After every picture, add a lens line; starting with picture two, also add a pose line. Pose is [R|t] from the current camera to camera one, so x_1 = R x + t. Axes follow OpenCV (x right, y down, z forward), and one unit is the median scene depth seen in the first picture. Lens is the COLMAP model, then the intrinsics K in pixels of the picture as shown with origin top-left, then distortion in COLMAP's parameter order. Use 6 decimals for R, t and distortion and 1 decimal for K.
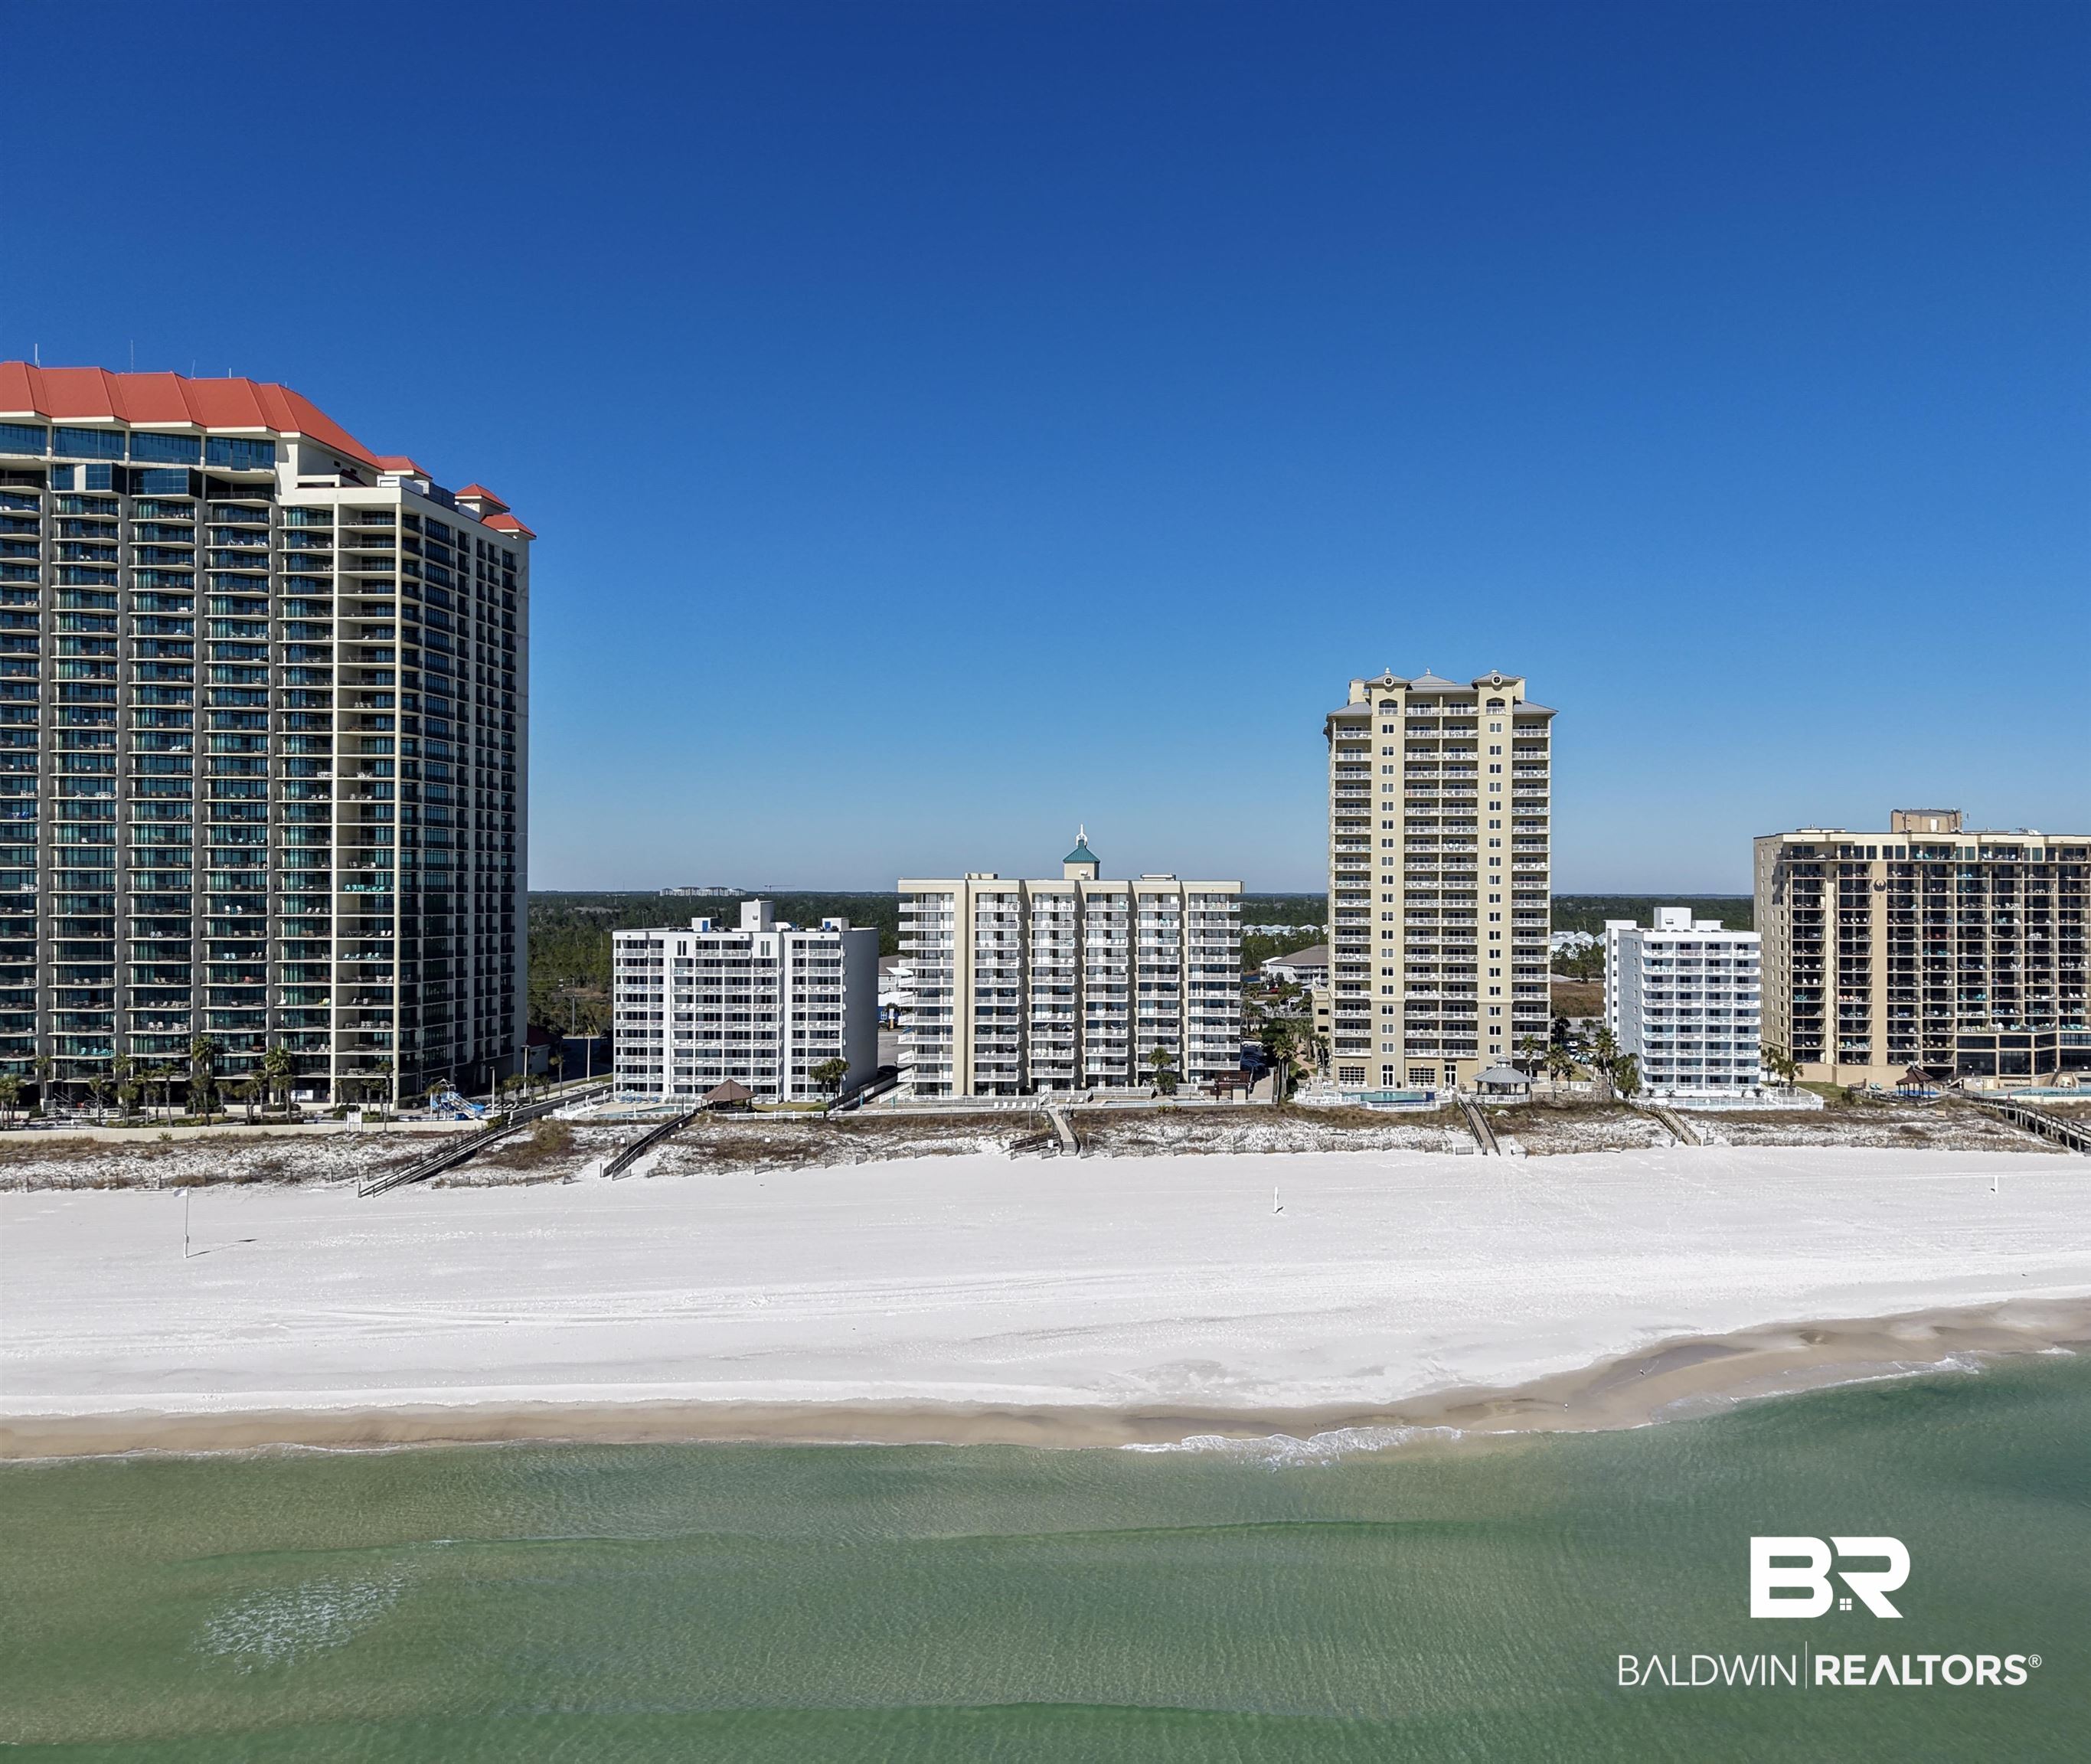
lens RADIAL K [[1588.2, 0, 1175.4], [0, 1588.2, 862.0], [0, 0, 1]] dist [0.053078, -0.068673]
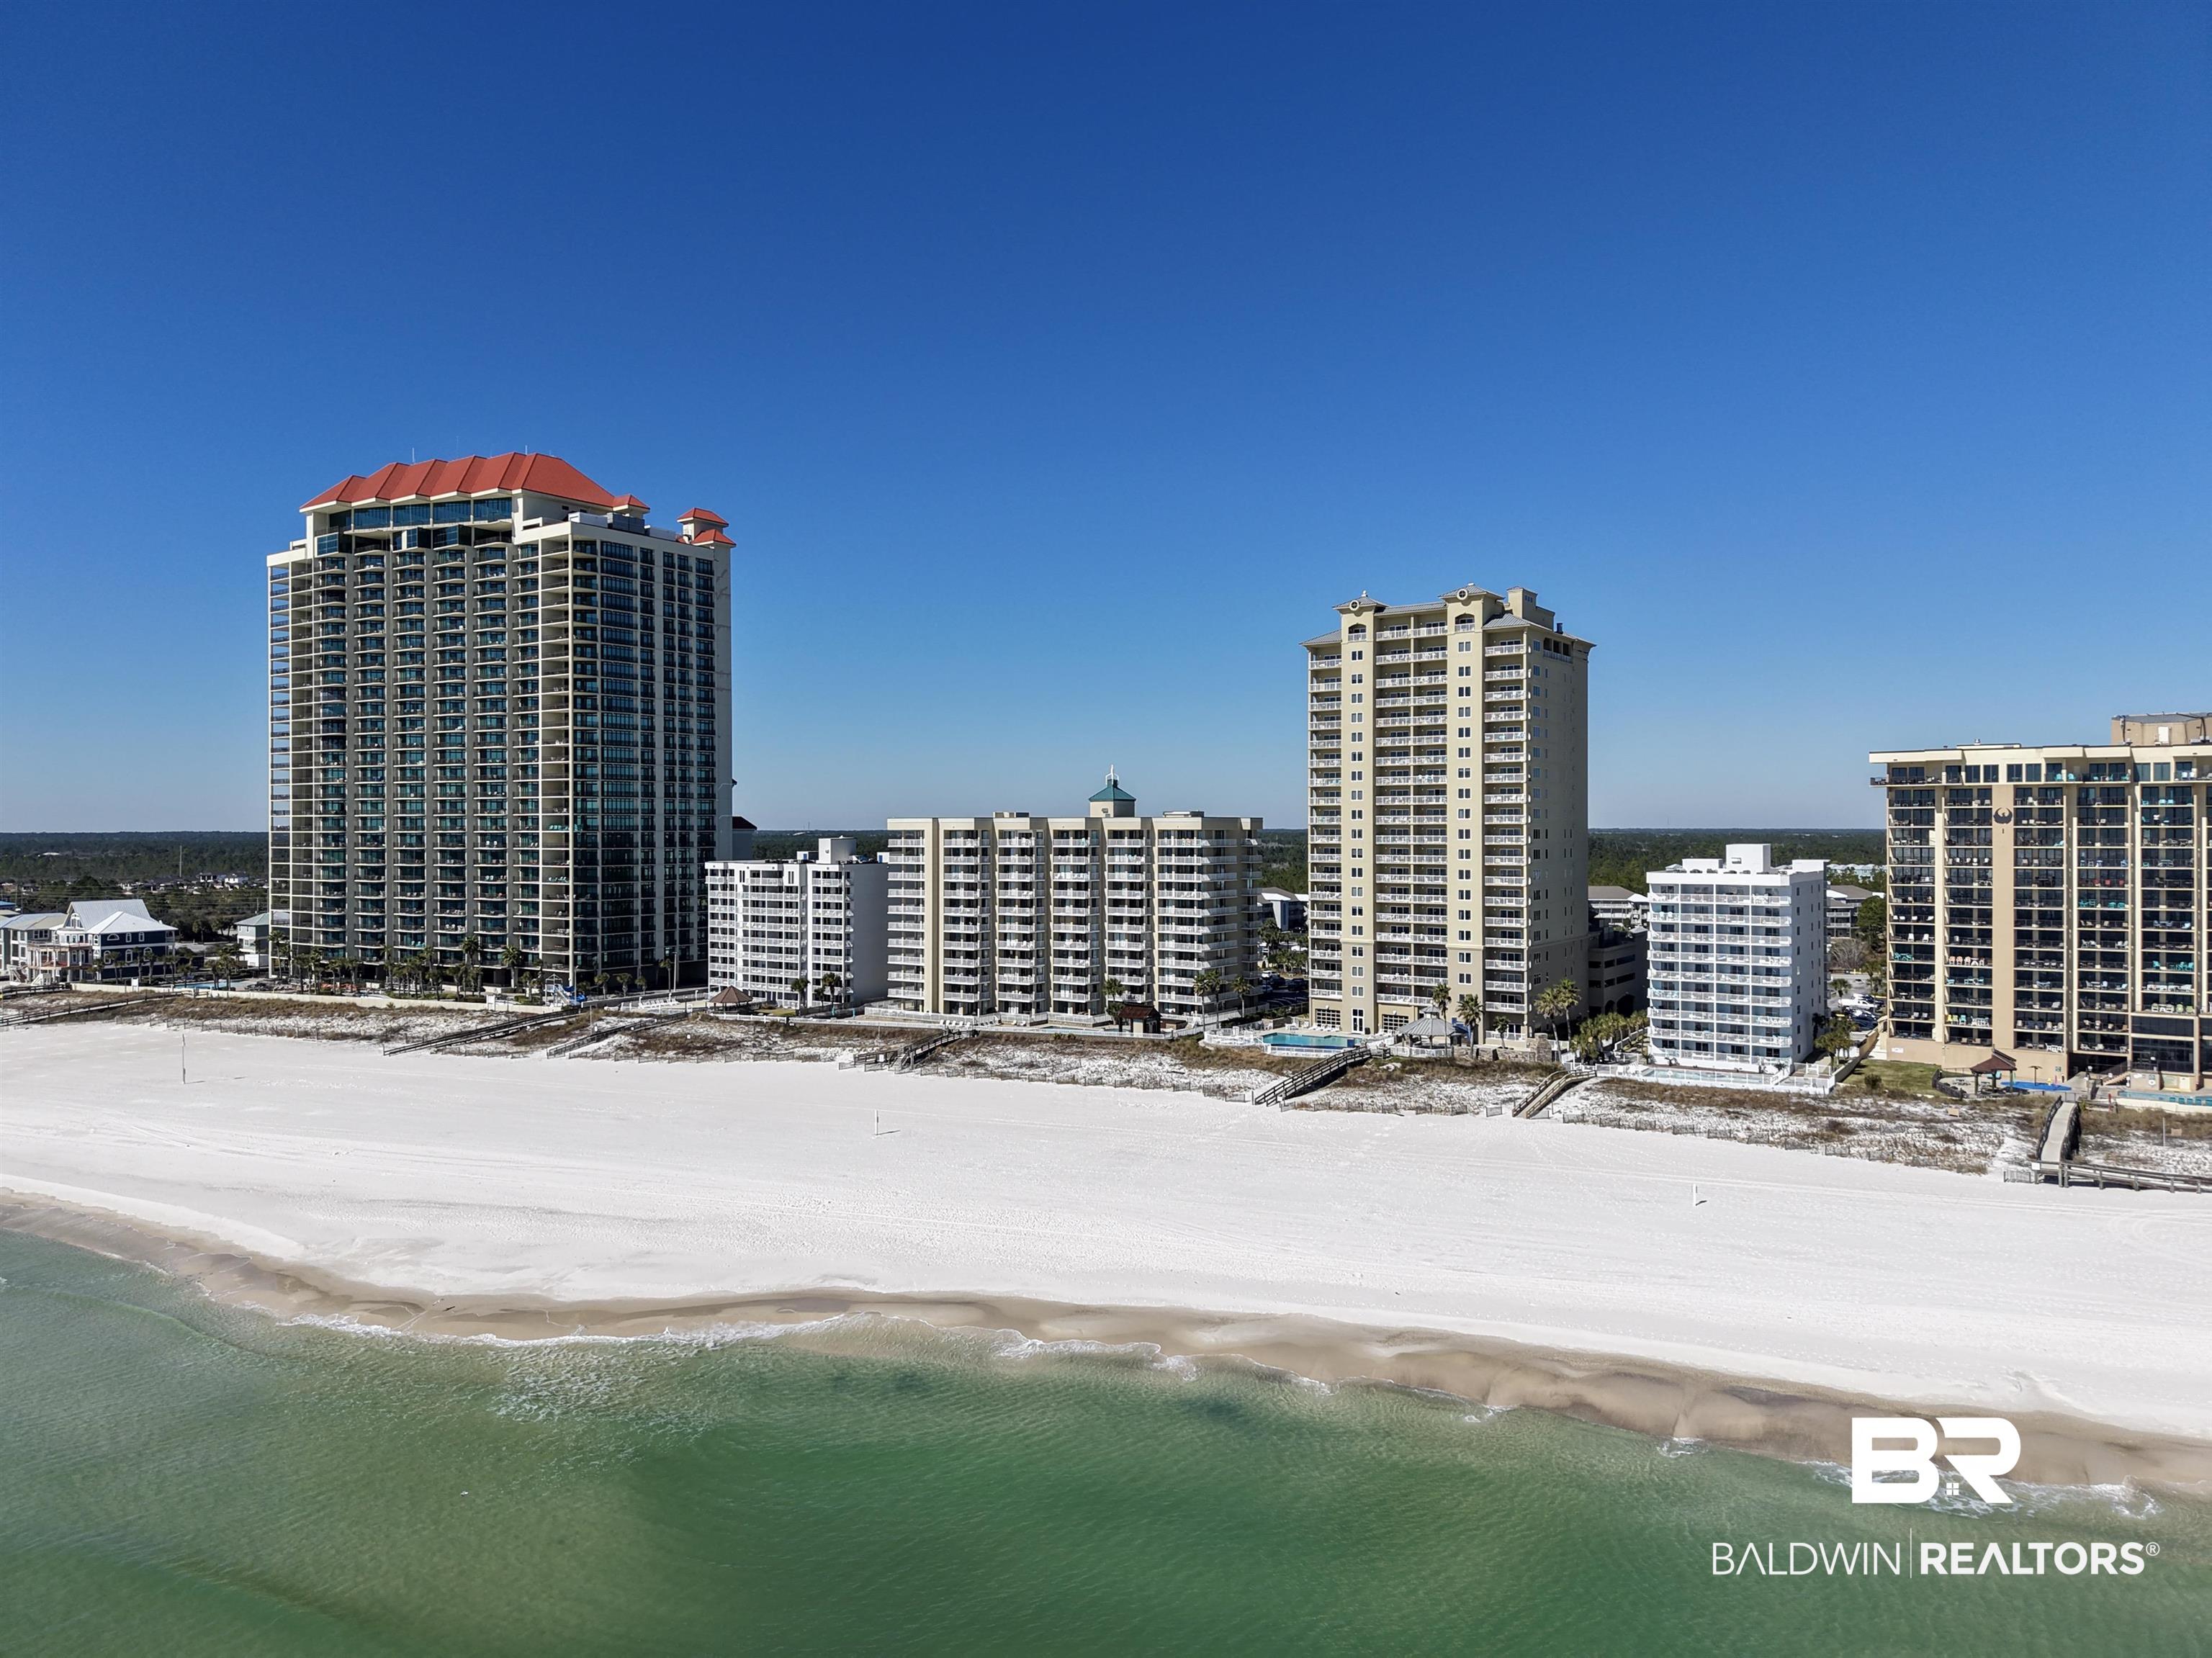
lens RADIAL K [[1485.7, 0, 1097.4], [0, 1485.7, 824.3], [0, 0, 1]] dist [0.046328, -0.043240]
pose [[0.853034, -0.005698, -0.521824, 0.471652], [0.013437, 0.999849, 0.011048, 0.005070], [0.521682, -0.016437, 0.852981, 0.163364]]
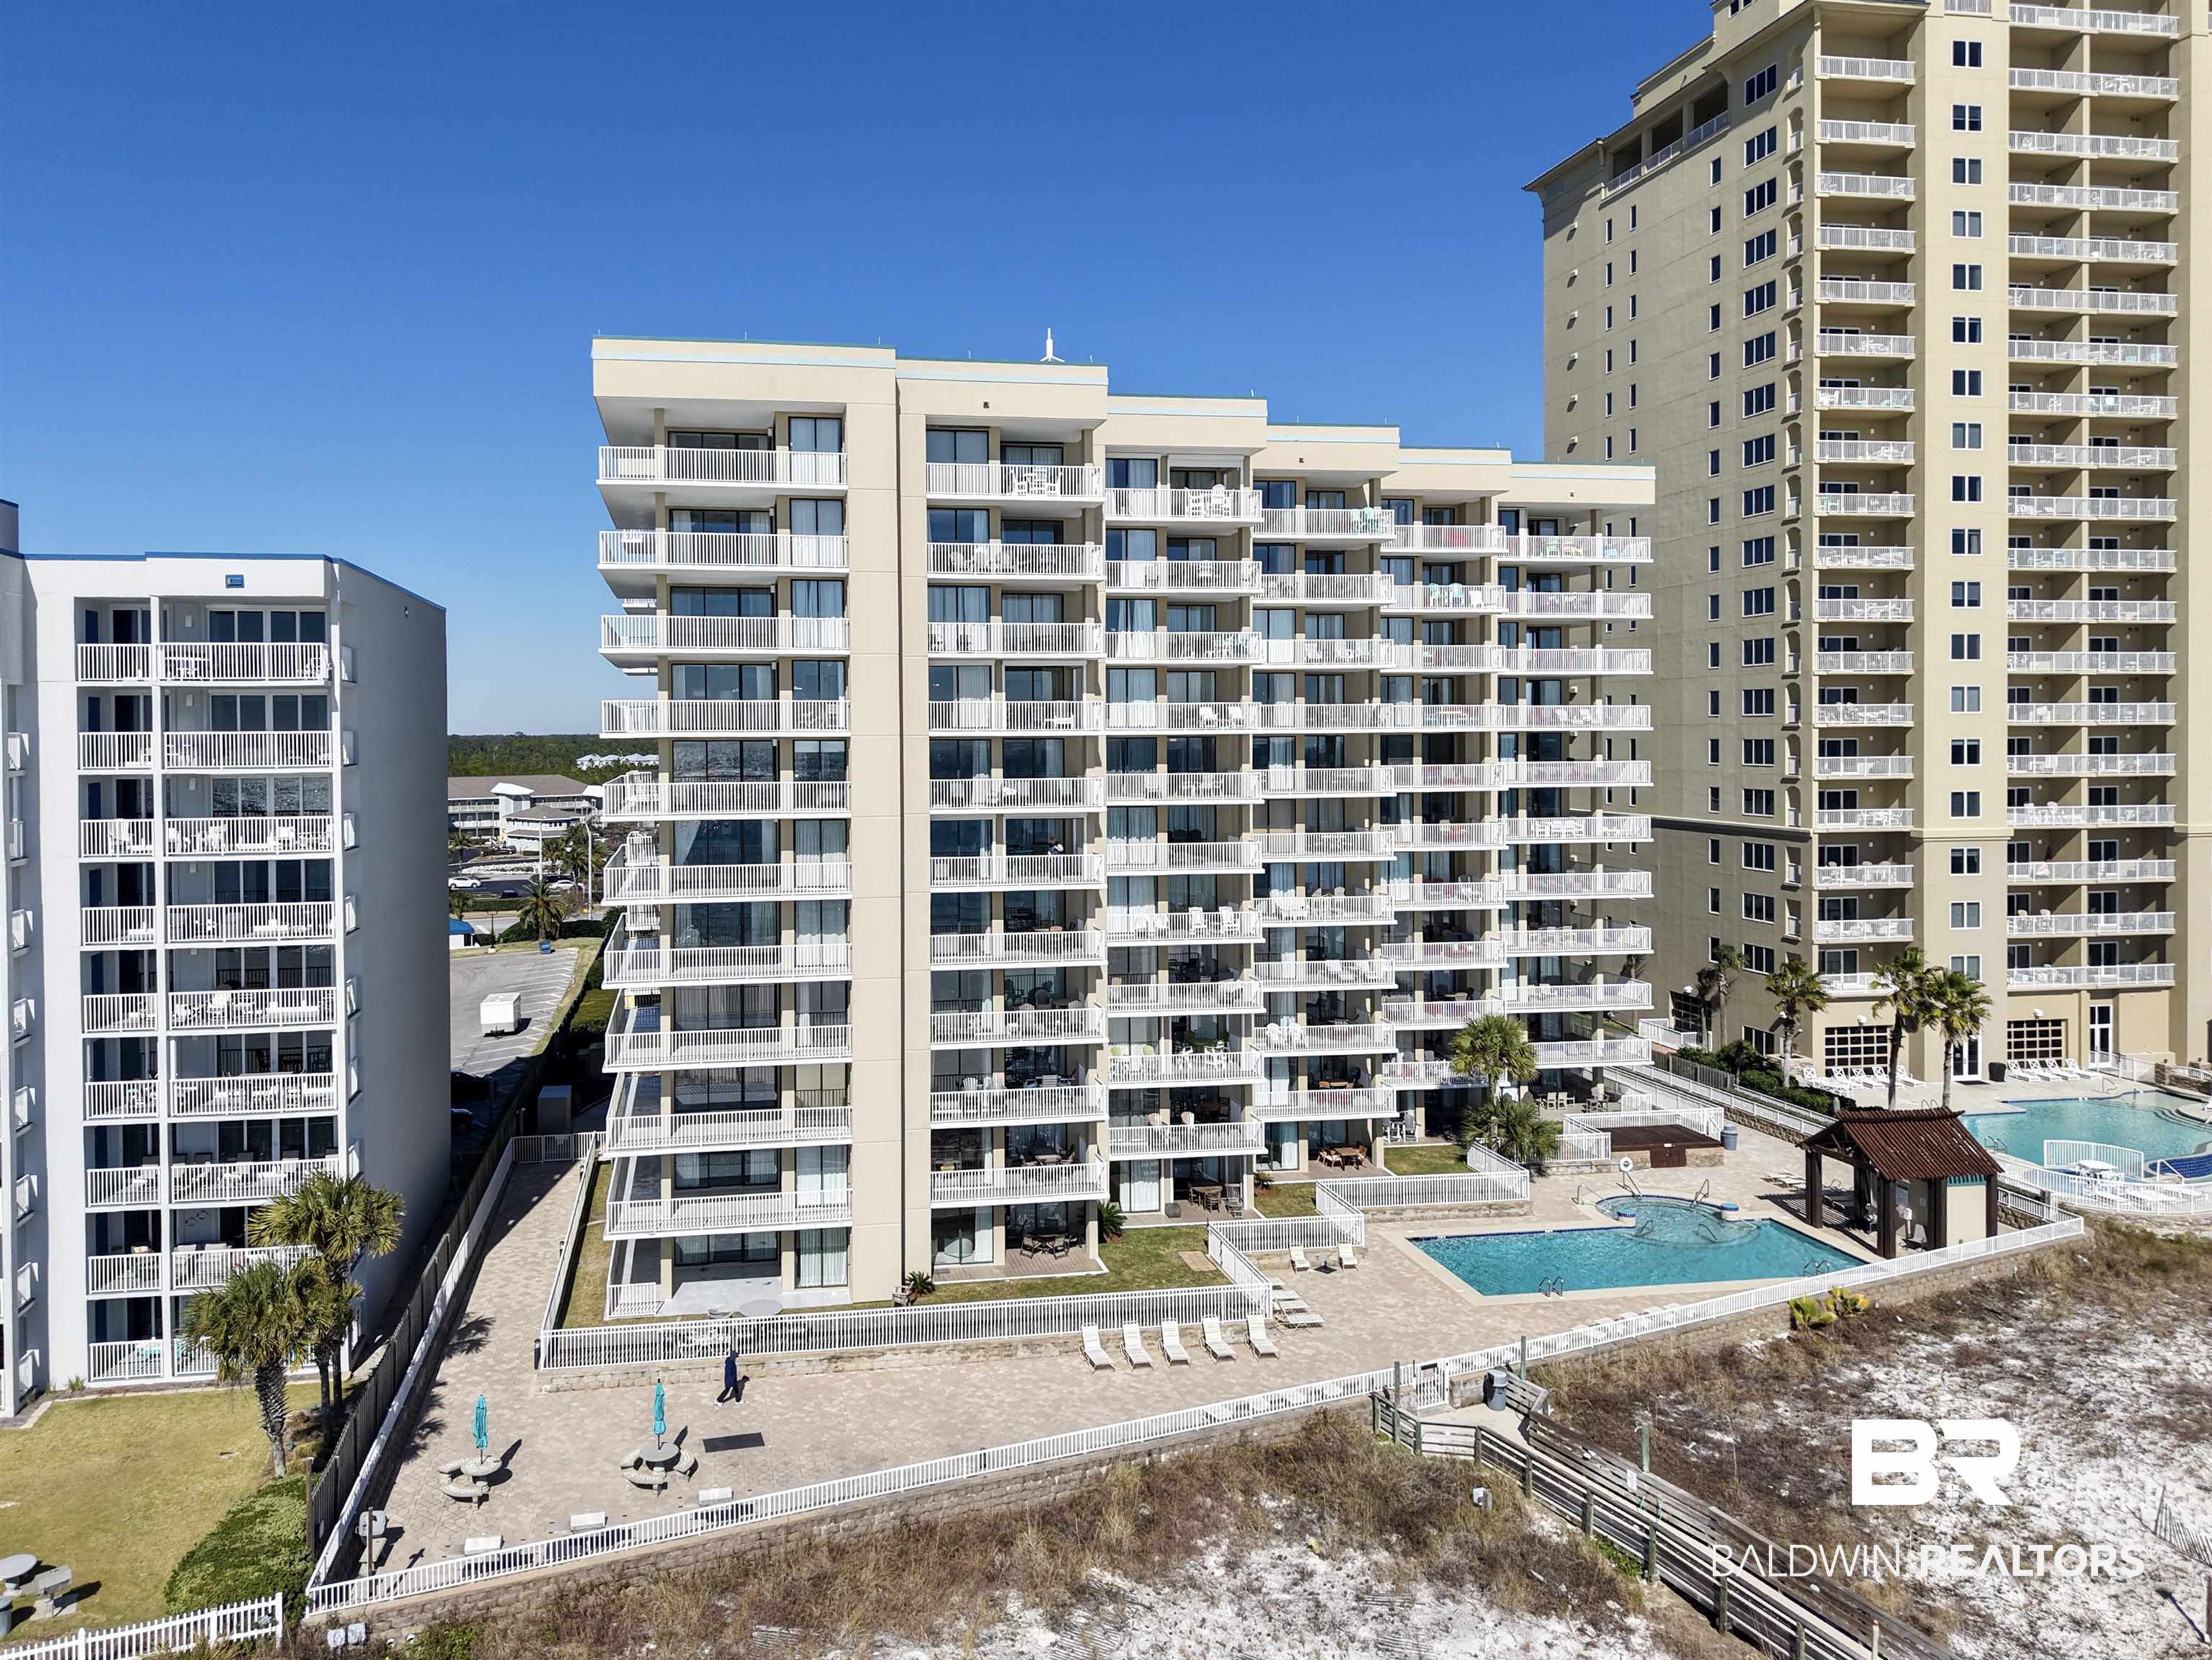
lens RADIAL K [[1557.7, 0, 922.9], [0, 1557.7, 741.3], [0, 0, 1]] dist [0.061260, -0.102071]
pose [[0.977326, -0.010607, 0.211475, -0.164555], [0.005848, 0.999716, 0.023117, 0.058285], [-0.211660, -0.021357, 0.977110, 0.723361]]
